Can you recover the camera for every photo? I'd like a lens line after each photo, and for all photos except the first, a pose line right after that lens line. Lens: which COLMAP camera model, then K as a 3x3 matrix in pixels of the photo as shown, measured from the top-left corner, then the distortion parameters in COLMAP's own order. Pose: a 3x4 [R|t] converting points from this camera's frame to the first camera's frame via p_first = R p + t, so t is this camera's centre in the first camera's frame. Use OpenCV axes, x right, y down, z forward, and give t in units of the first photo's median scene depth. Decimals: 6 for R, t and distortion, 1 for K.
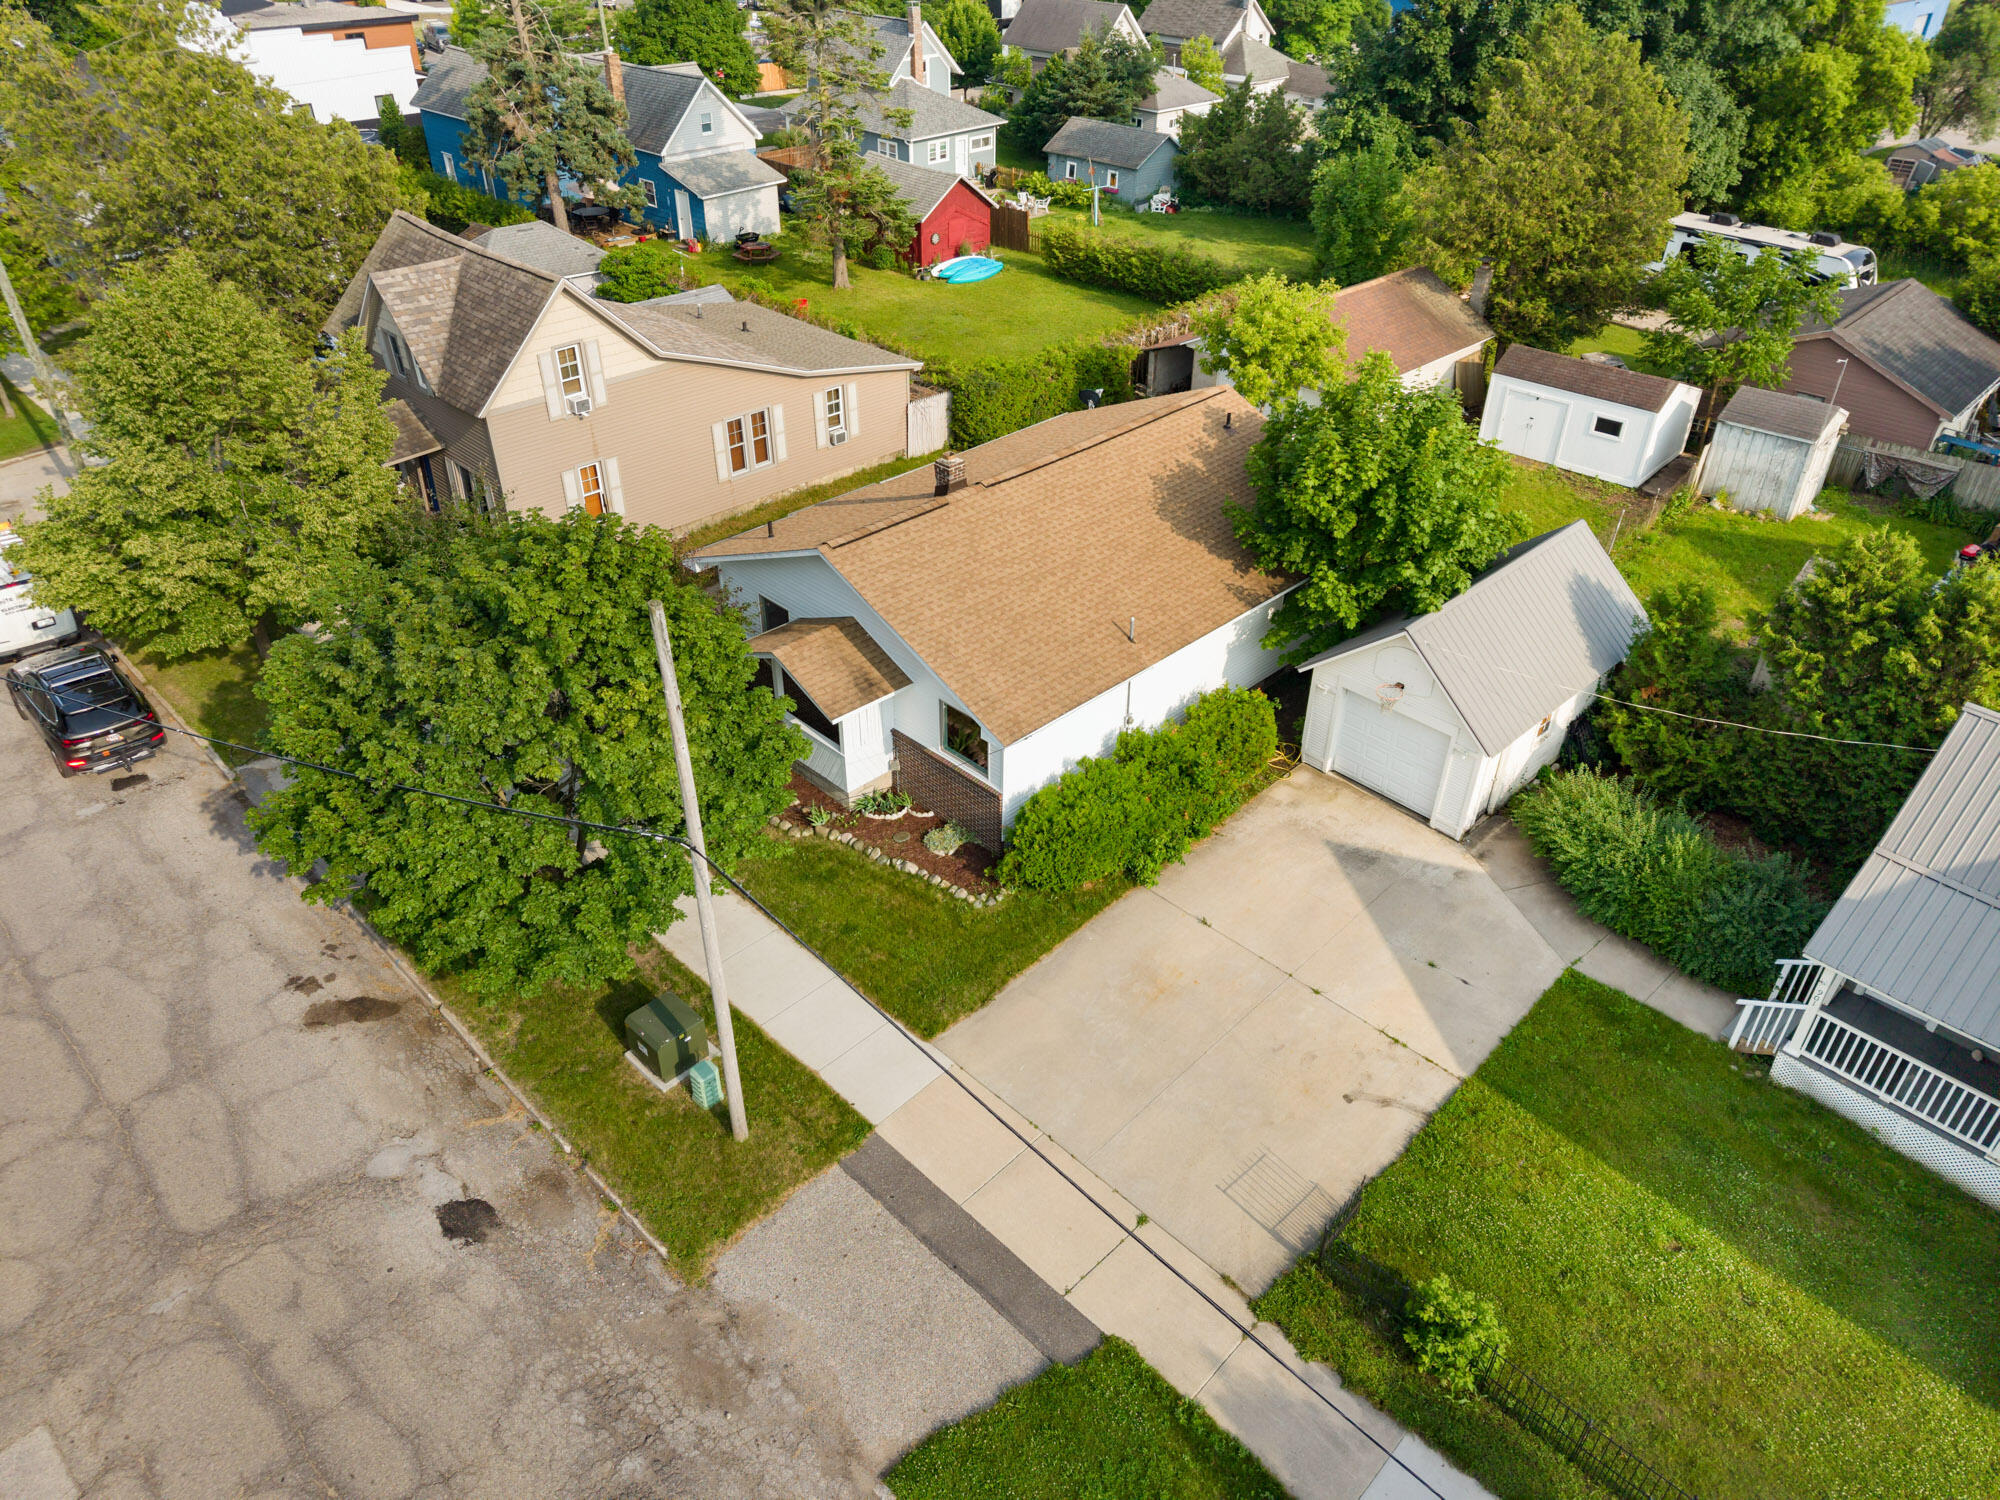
lens RADIAL K [[1332.0, 0, 1001.7], [0, 1332.0, 758.3], [0, 0, 1]] dist [0.006092, -0.008235]
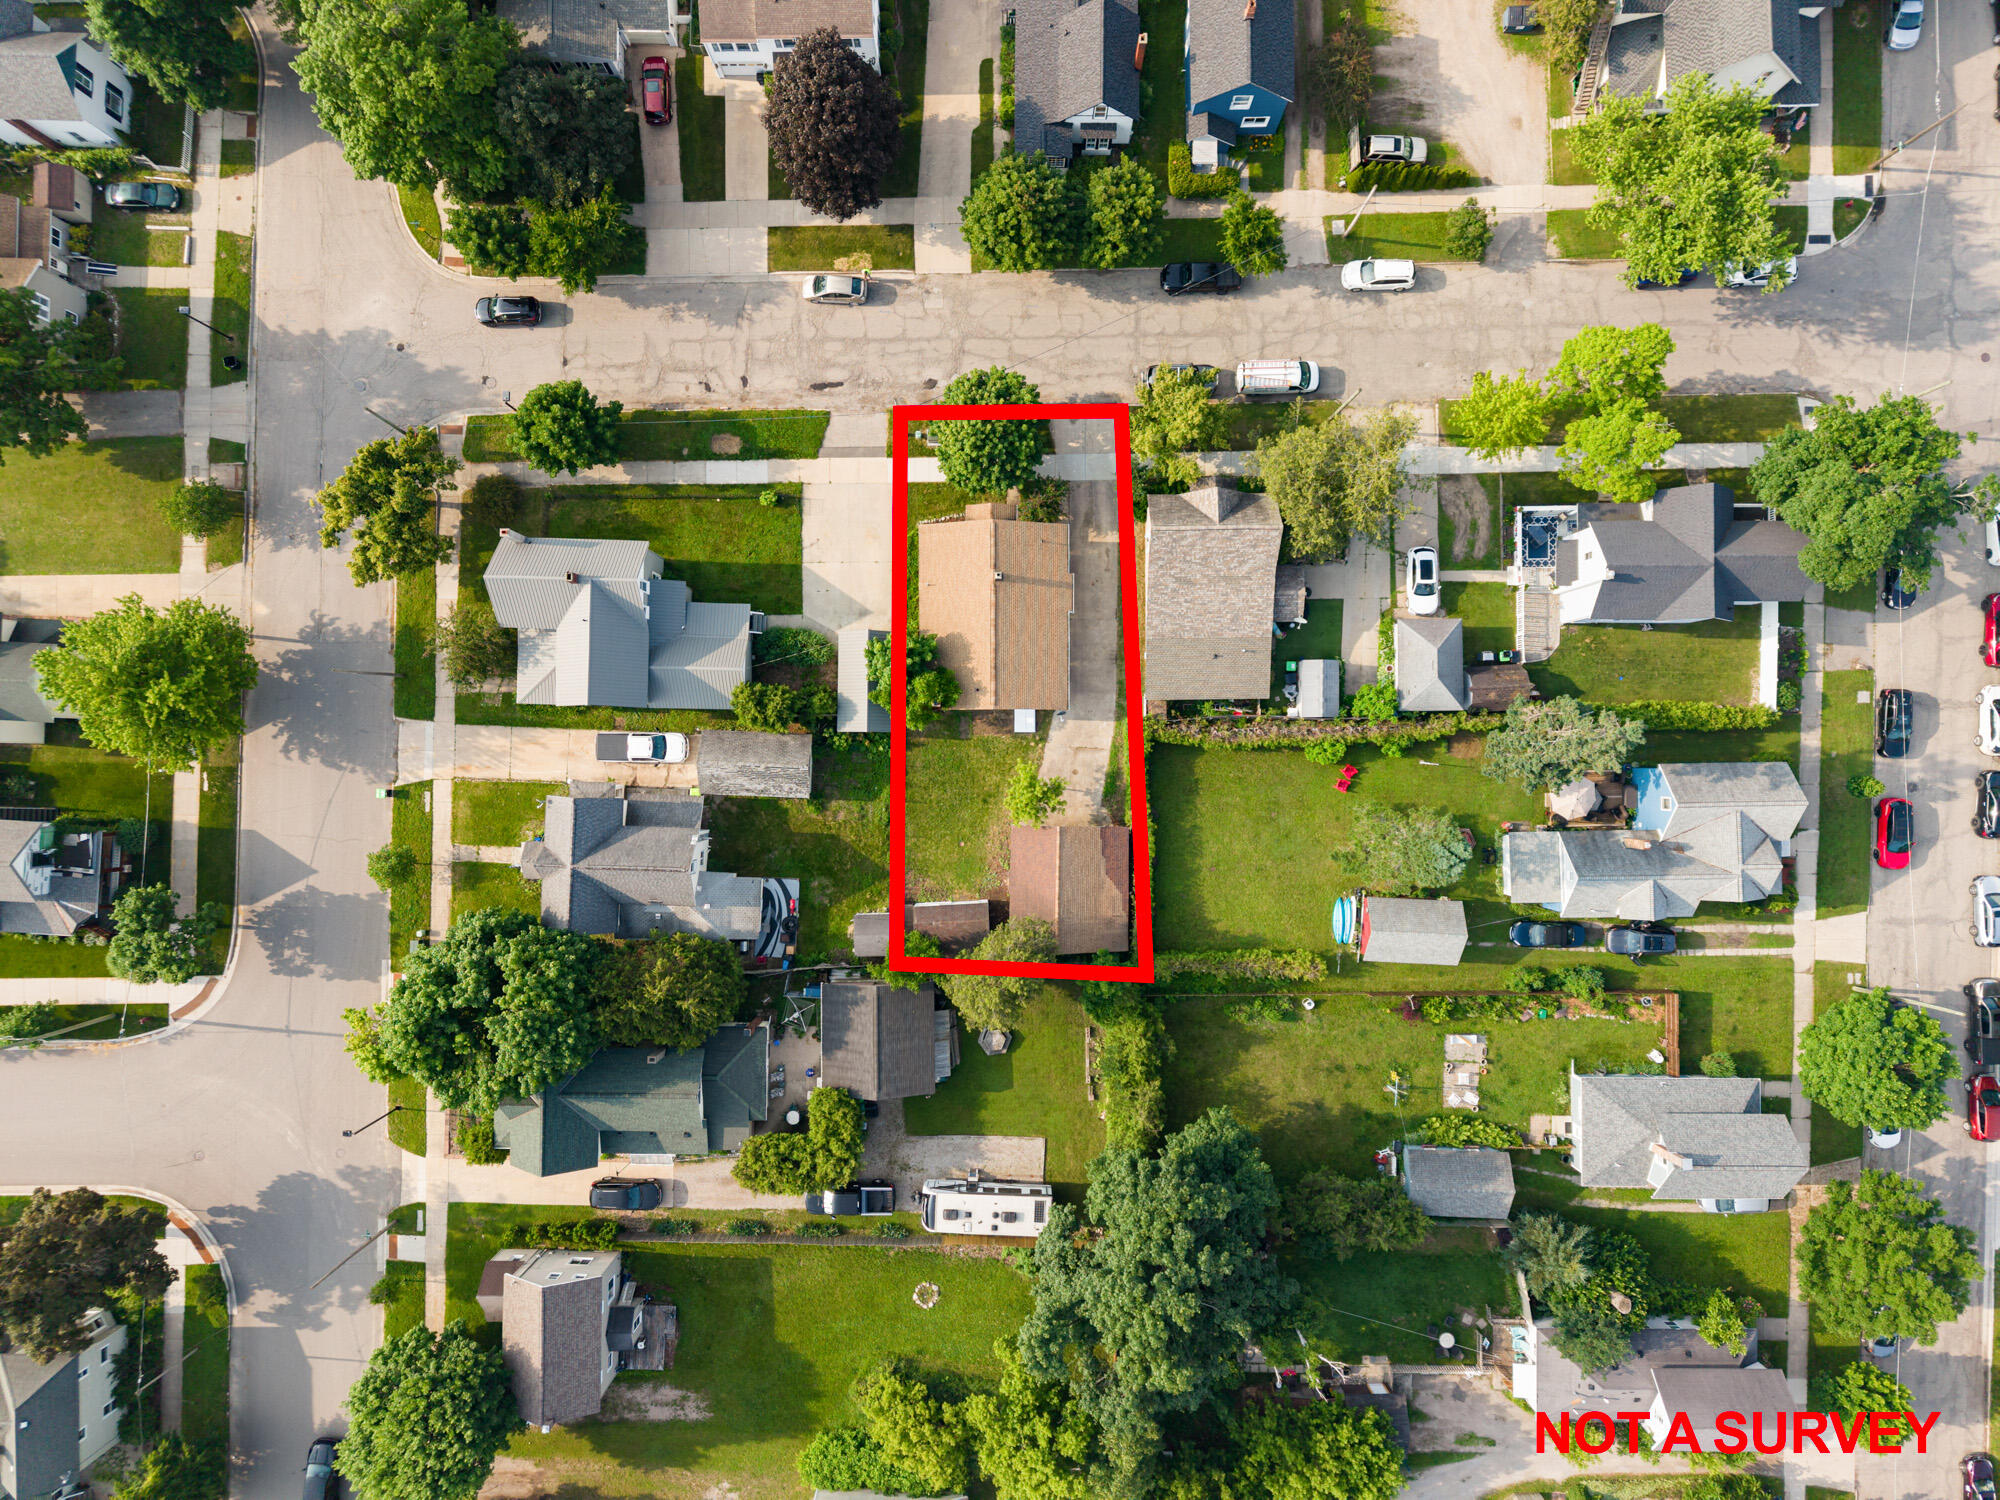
lens RADIAL K [[1332.0, 0, 994.9], [0, 1332.0, 748.0], [0, 0, 1]] dist [0.006092, -0.008235]
pose [[-0.701855, 0.712164, -0.014880, 0.334076], [-0.410329, -0.387137, 0.825684, -3.186720], [0.582262, 0.585617, 0.563936, -0.602112]]
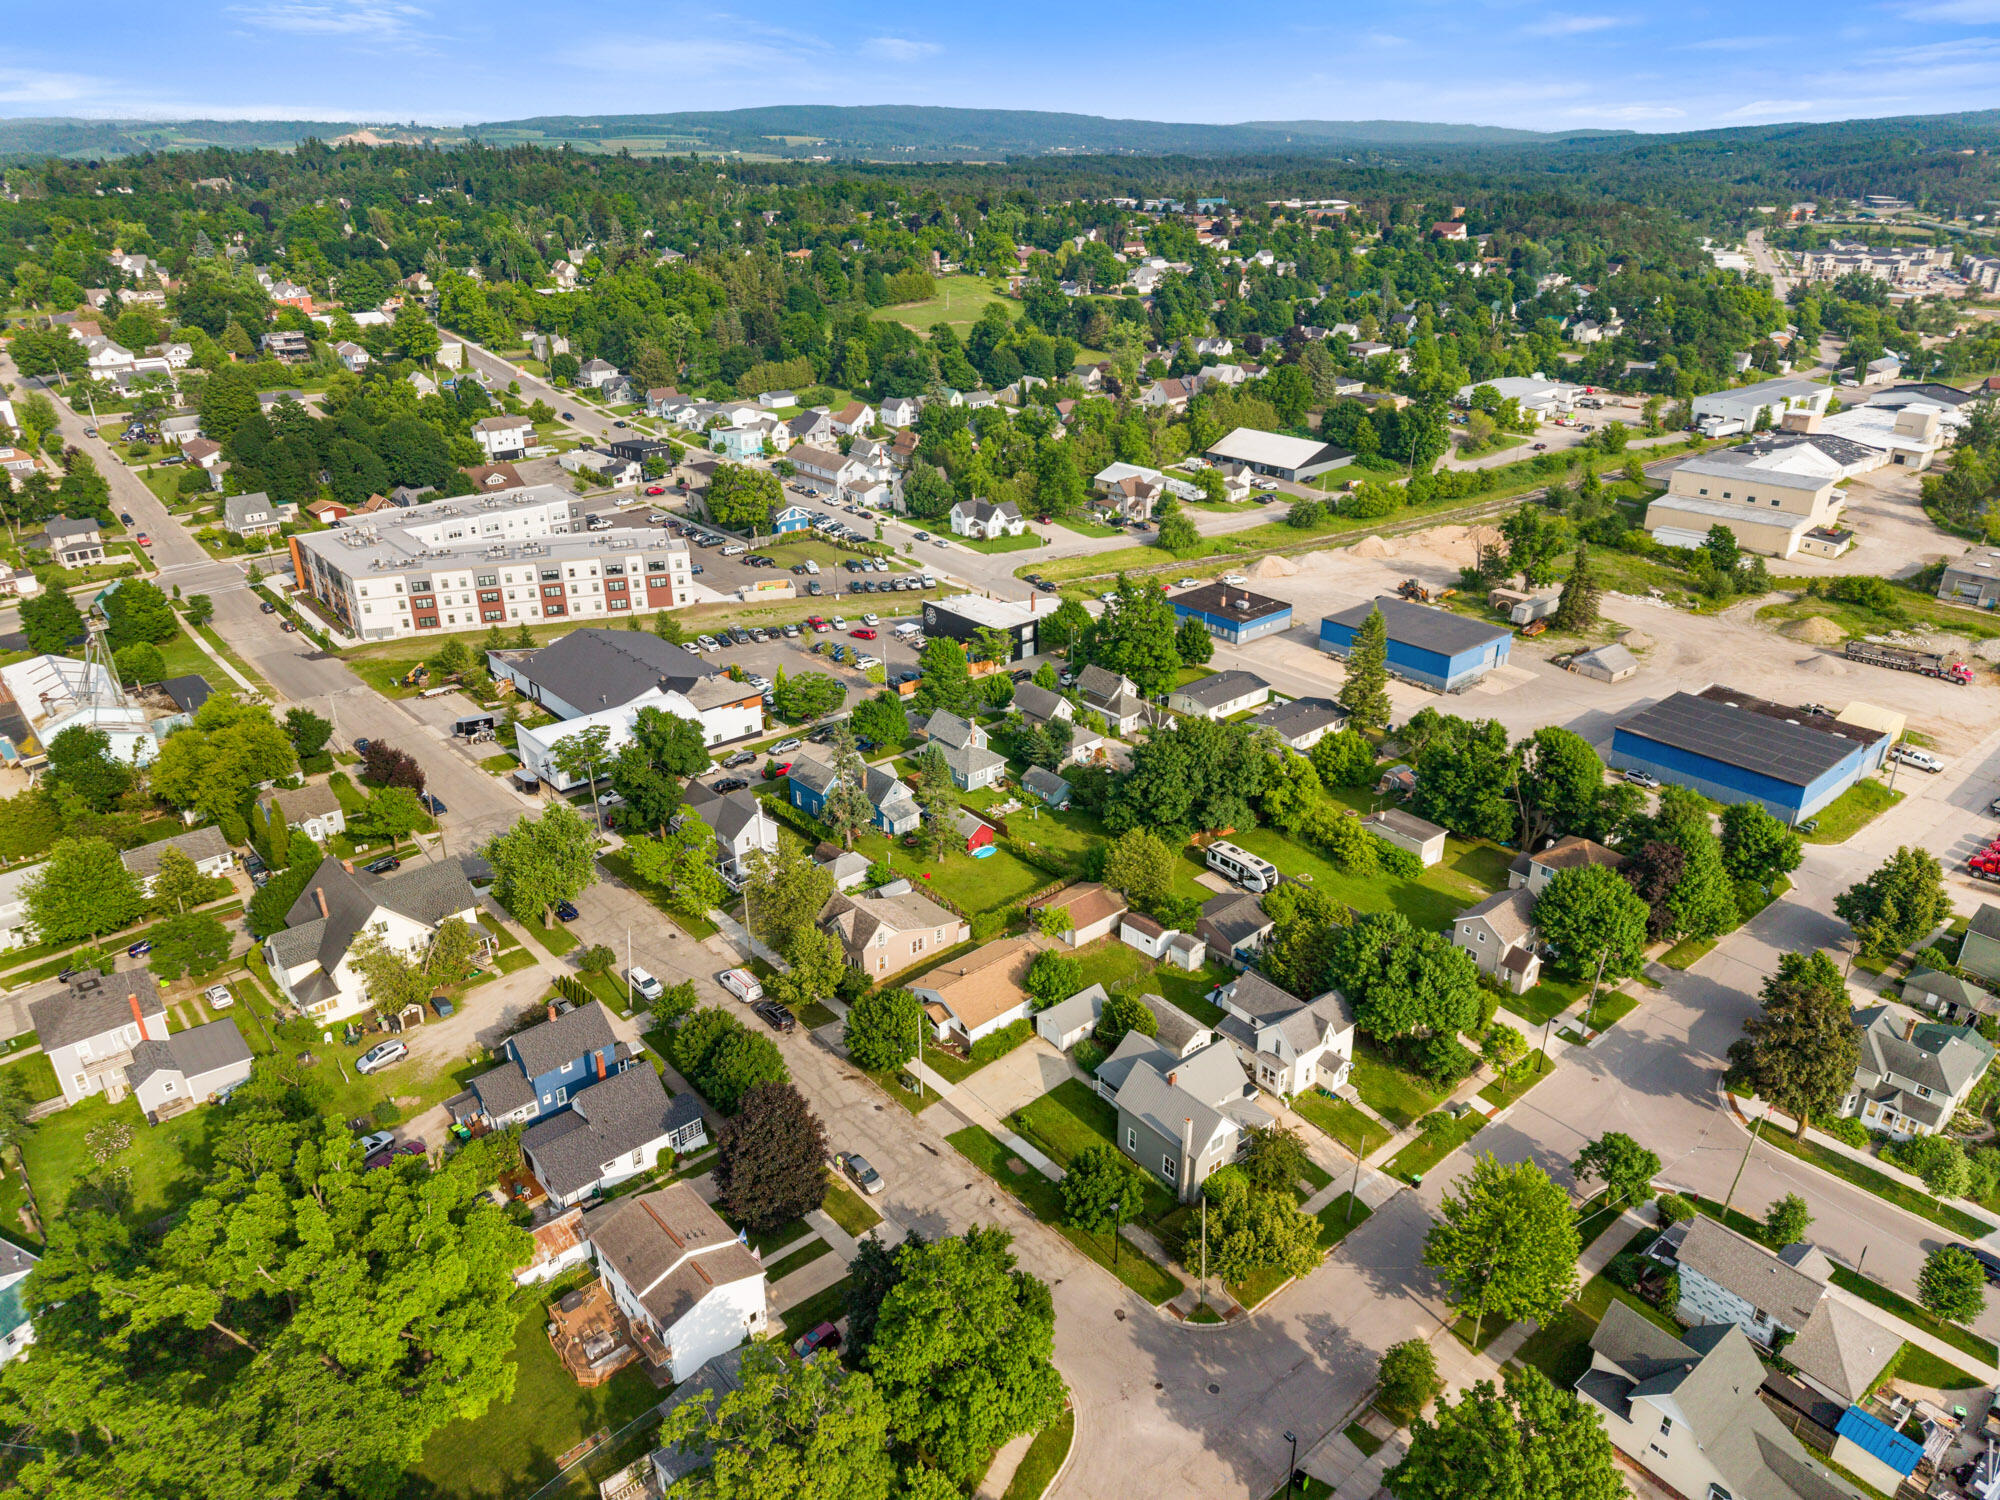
lens RADIAL K [[1332.0, 0, 1001.5], [0, 1332.0, 743.7], [0, 0, 1]] dist [0.006092, -0.008235]
pose [[0.998088, 0.016094, -0.059685, 0.396602], [-0.026541, 0.983561, -0.178613, -0.178354], [0.055829, 0.179855, 0.982107, -4.122133]]
